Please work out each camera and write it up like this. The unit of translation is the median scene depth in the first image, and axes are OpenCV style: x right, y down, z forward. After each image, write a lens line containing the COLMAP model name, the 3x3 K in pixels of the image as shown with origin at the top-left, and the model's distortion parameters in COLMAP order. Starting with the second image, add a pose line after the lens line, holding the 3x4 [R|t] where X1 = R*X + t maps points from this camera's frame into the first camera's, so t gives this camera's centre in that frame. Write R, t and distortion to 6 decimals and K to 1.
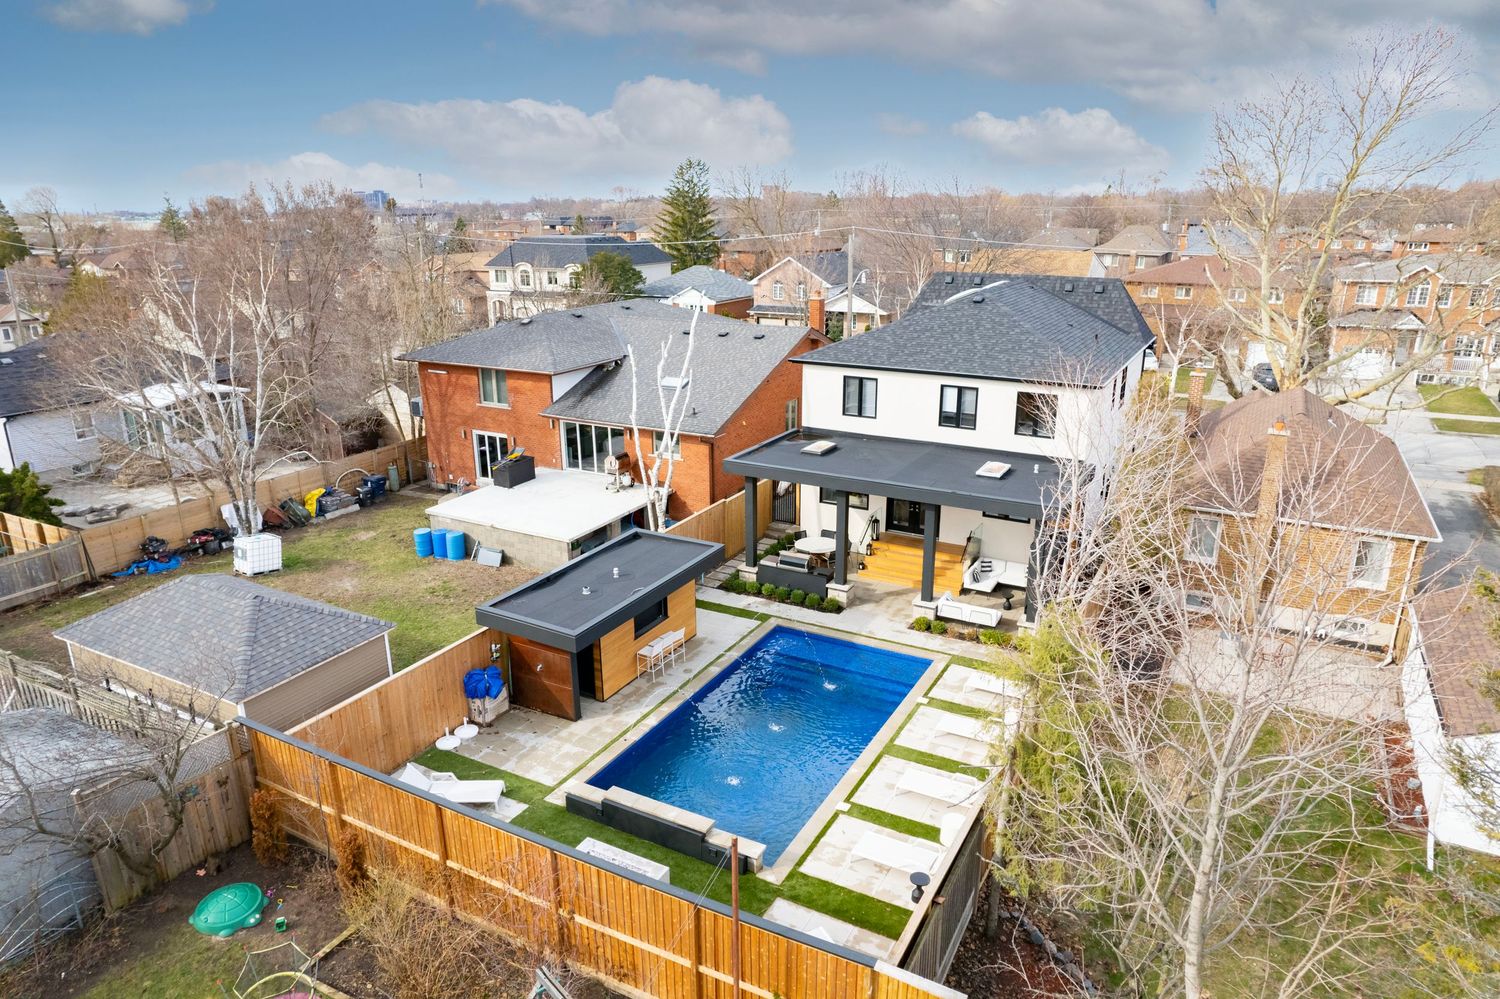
lens RADIAL K [[958.8, 0, 752.2], [0, 958.8, 504.5], [0, 0, 1]] dist [-0.053832, 0.033844]
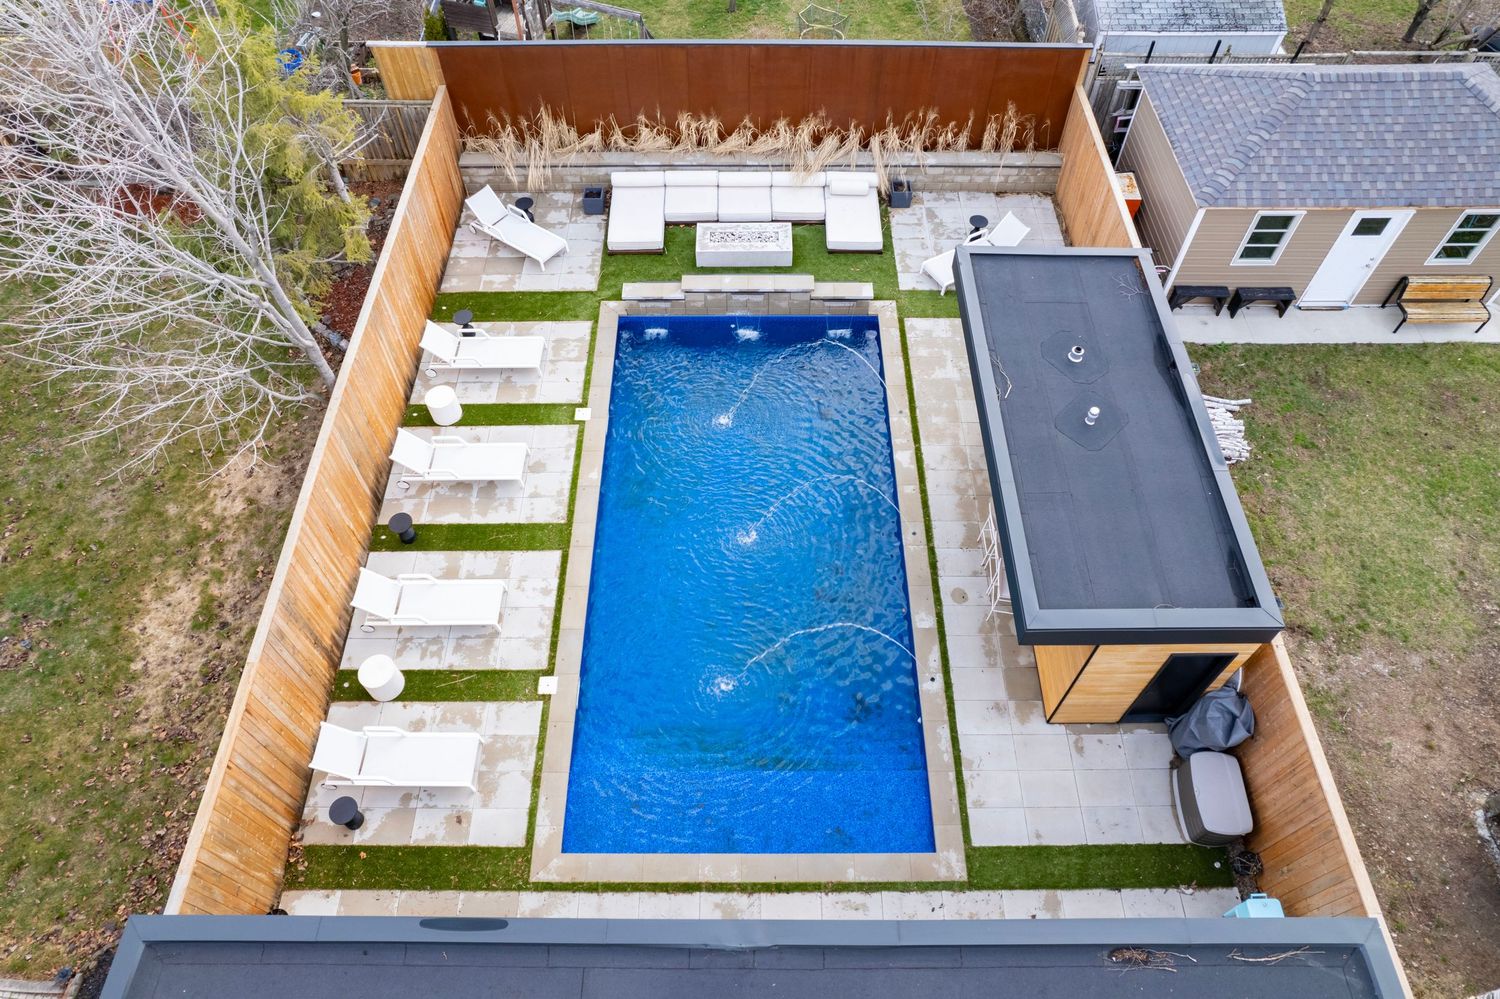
lens RADIAL K [[958.8, 0, 747.9], [0, 958.8, 499.8], [0, 0, 1]] dist [-0.053832, 0.033844]
pose [[-0.879459, 0.394099, -0.266904, 0.143723], [-0.135276, 0.330674, 0.933999, -0.298019], [0.456347, 0.857520, -0.237502, 0.865286]]
